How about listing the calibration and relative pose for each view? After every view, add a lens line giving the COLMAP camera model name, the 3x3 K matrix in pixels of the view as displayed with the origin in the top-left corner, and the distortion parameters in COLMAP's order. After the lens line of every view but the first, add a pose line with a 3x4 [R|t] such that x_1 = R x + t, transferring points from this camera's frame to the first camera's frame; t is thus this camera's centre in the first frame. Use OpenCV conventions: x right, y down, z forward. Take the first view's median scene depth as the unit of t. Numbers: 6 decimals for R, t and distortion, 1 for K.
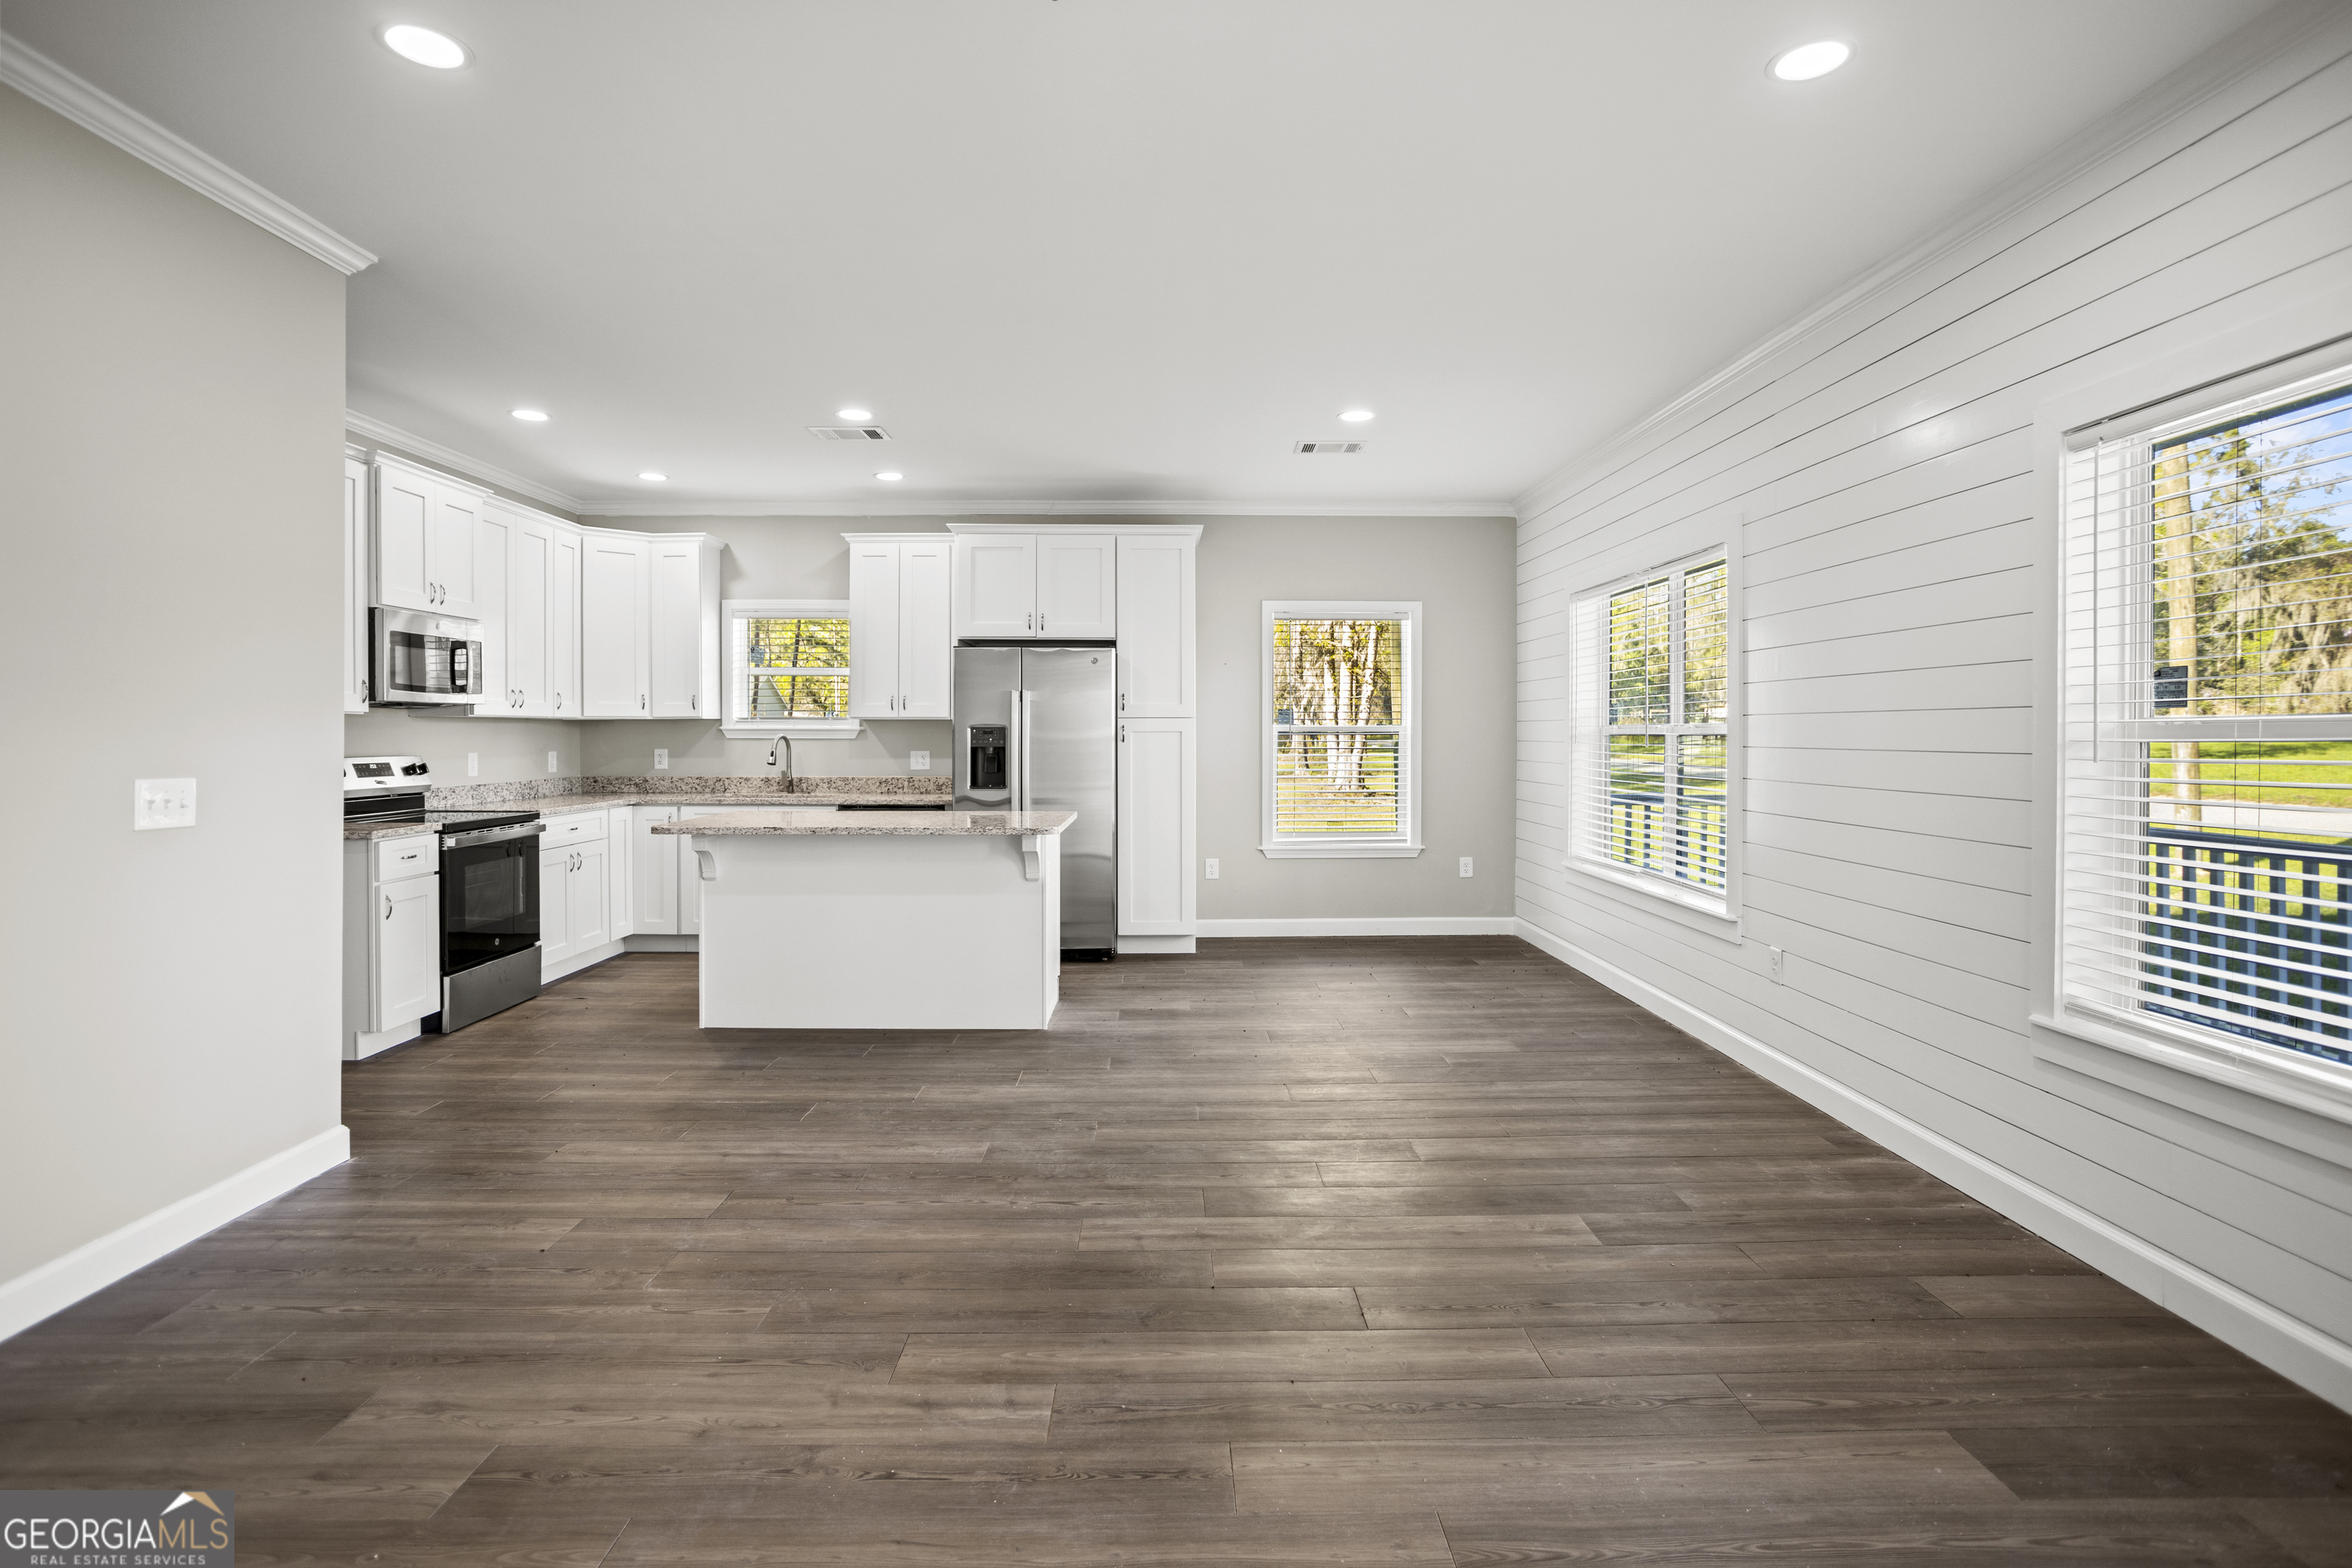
lens RADIAL K [[1187.9, 0, 1174.3], [0, 1187.9, 739.2], [0, 0, 1]] dist [-0.074947, 0.047344]
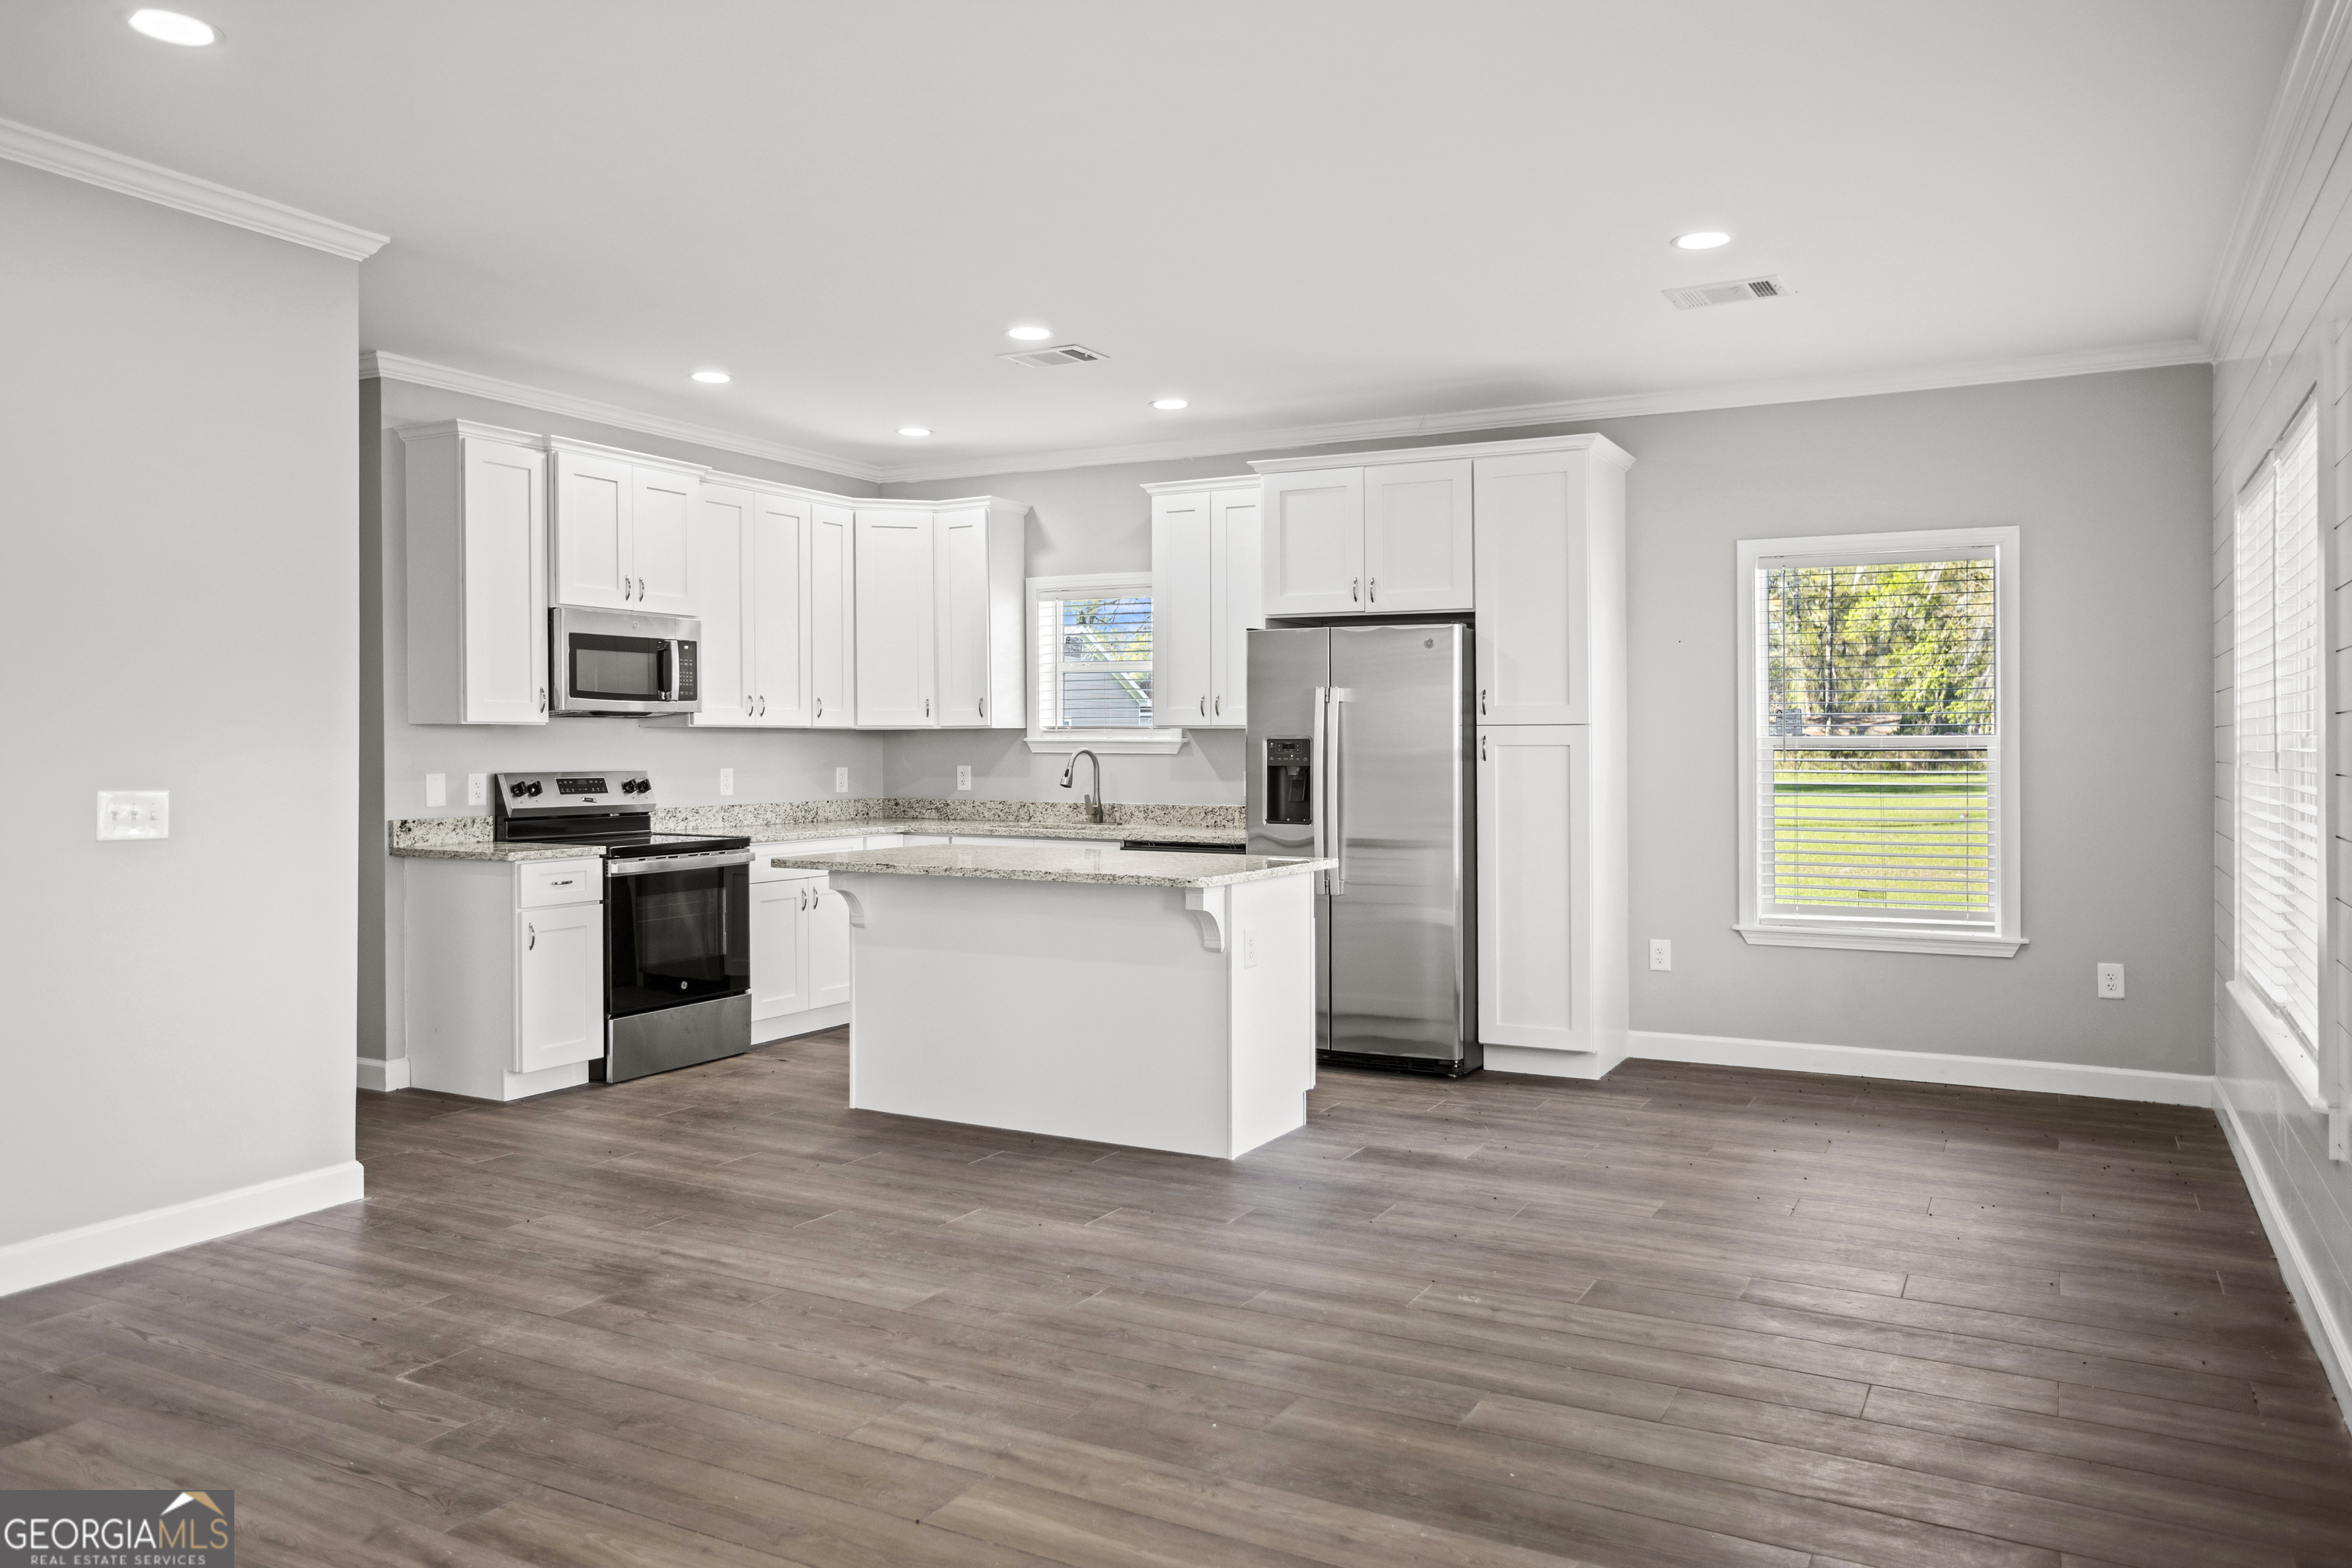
lens RADIAL K [[1658.6, 0, 1165.9], [0, 1658.6, 749.0], [0, 0, 1]] dist [-0.054110, 0.073239]
pose [[0.871550, 0.003016, -0.490298, 0.331376], [-0.004551, 0.999988, -0.001938, -0.001991], [0.490286, 0.003921, 0.871553, 0.098133]]
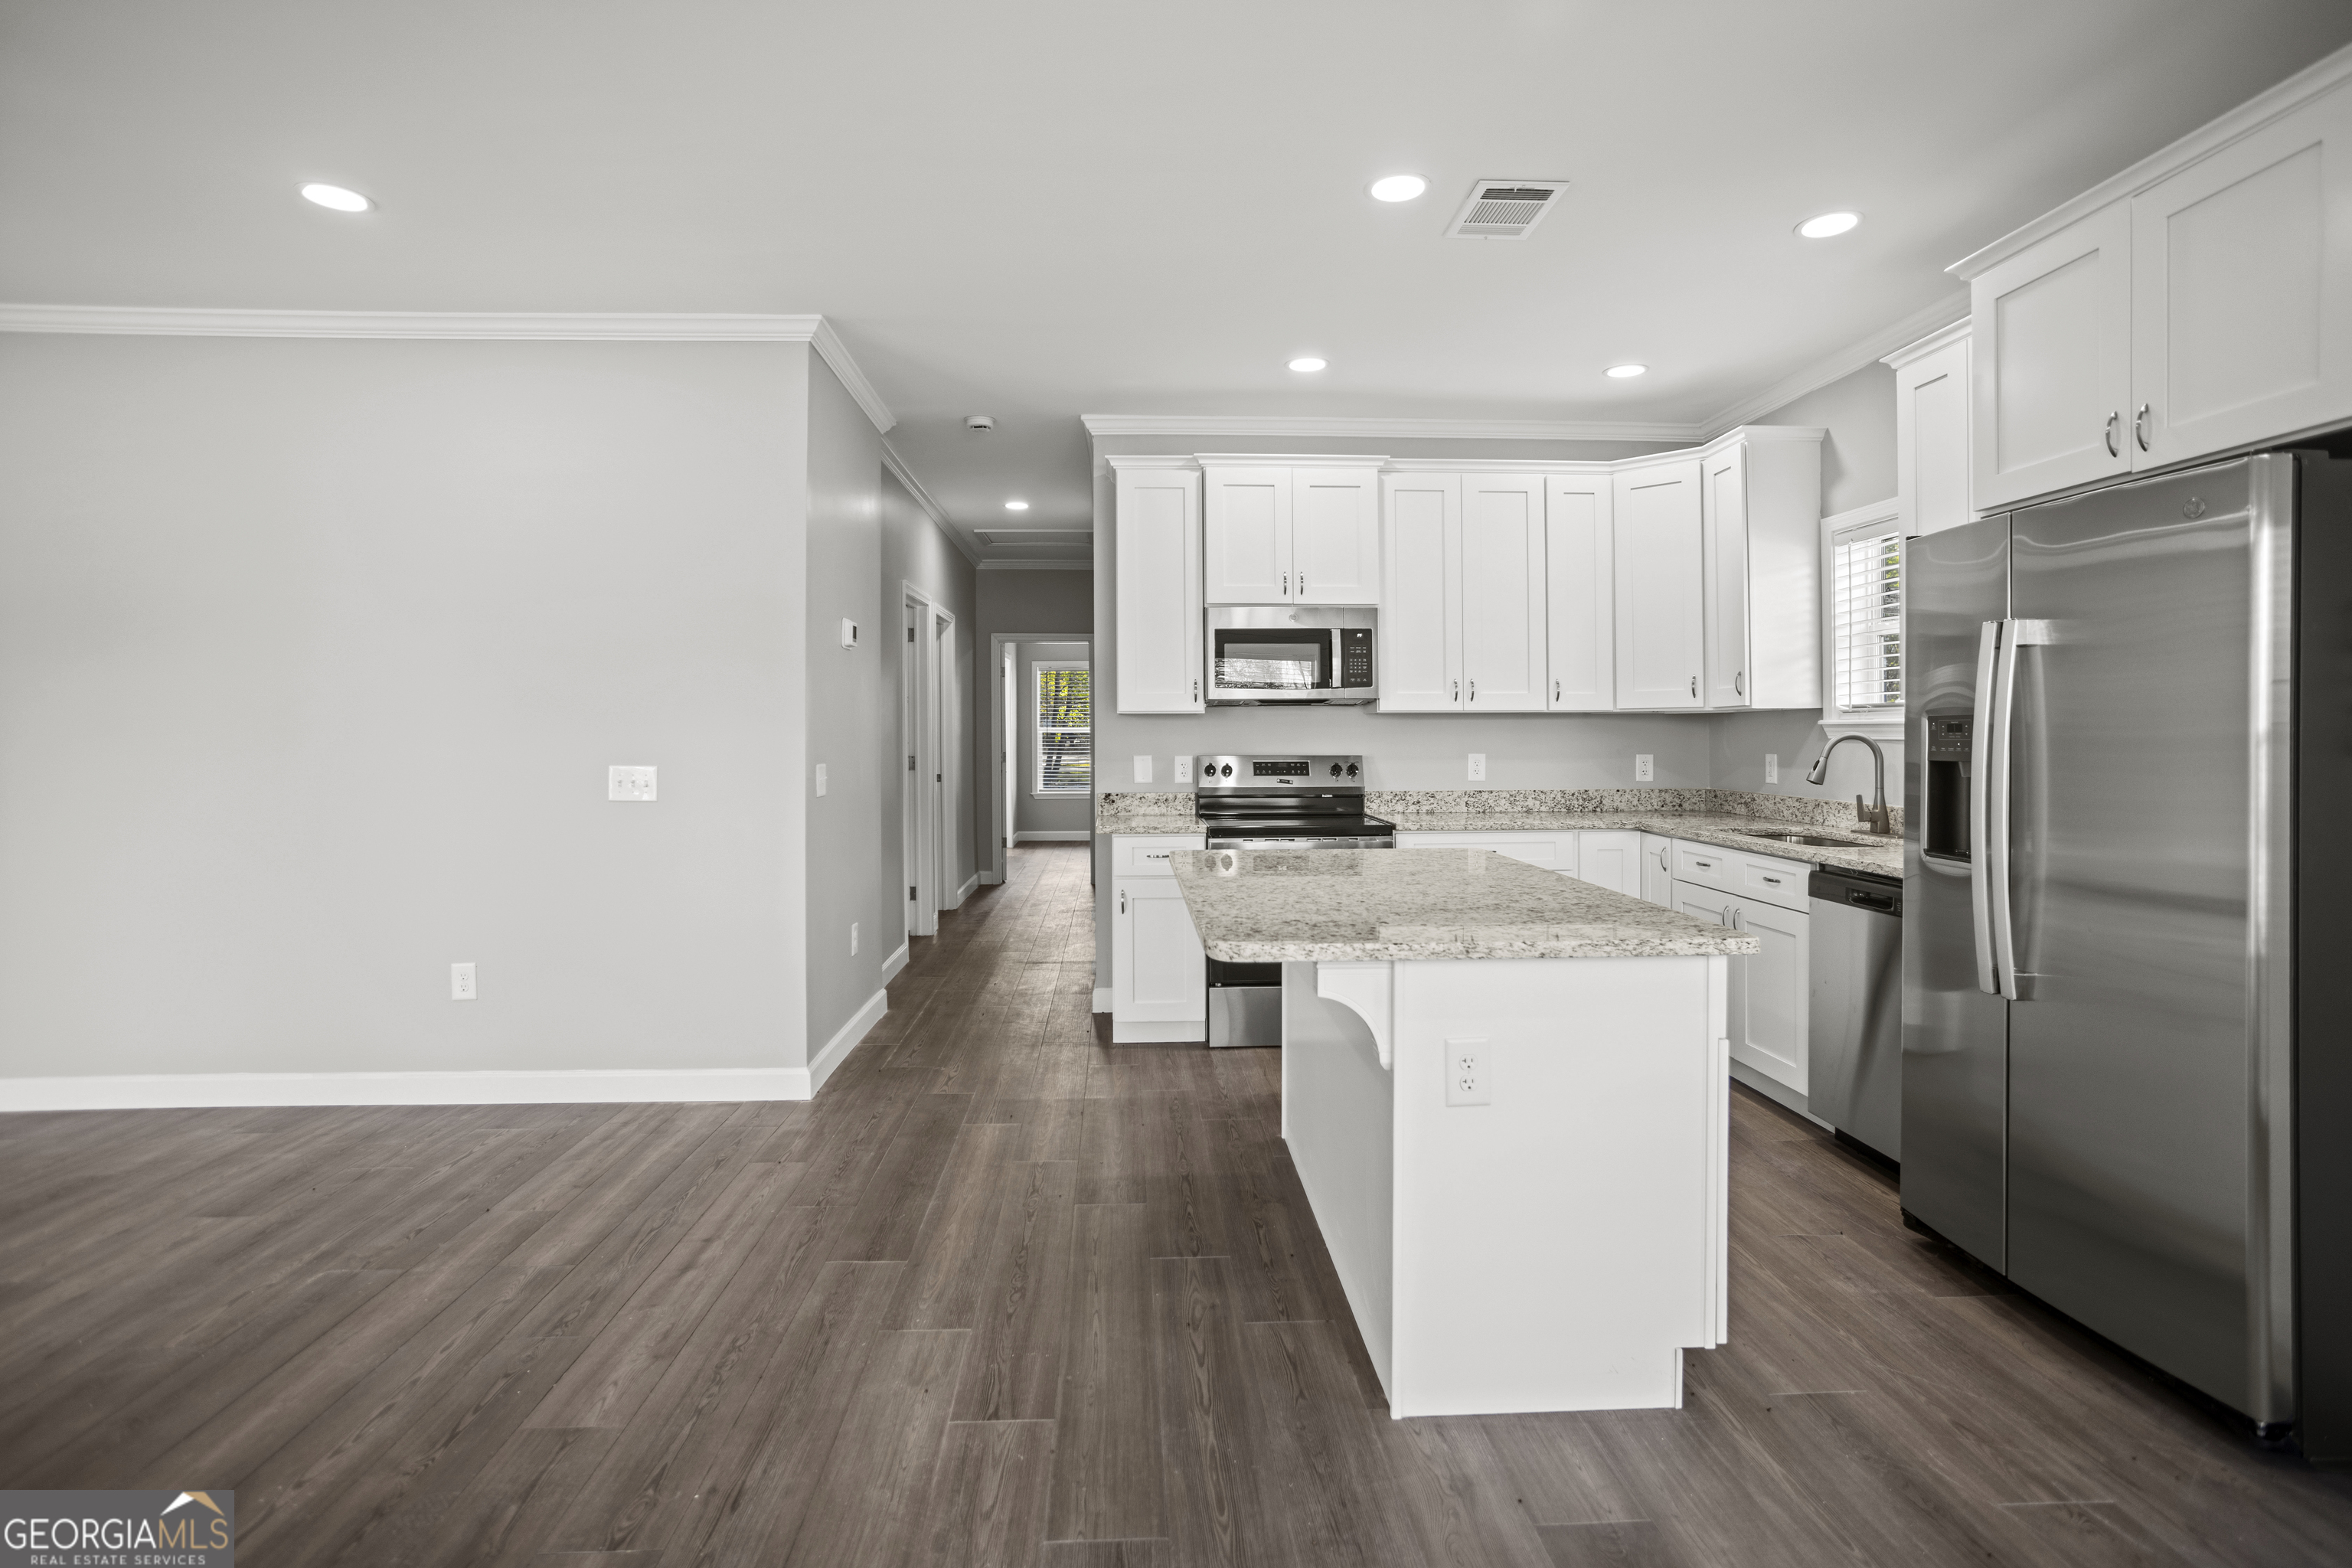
lens RADIAL K [[1150.4, 0, 1177.8], [0, 1150.4, 733.1], [0, 0, 1]] dist [-0.048621, 0.029651]
pose [[0.038601, -0.000304, -0.999255, 0.285673], [-0.003197, 0.999995, -0.000428, -0.003198], [0.999250, 0.003212, 0.038600, 0.855508]]
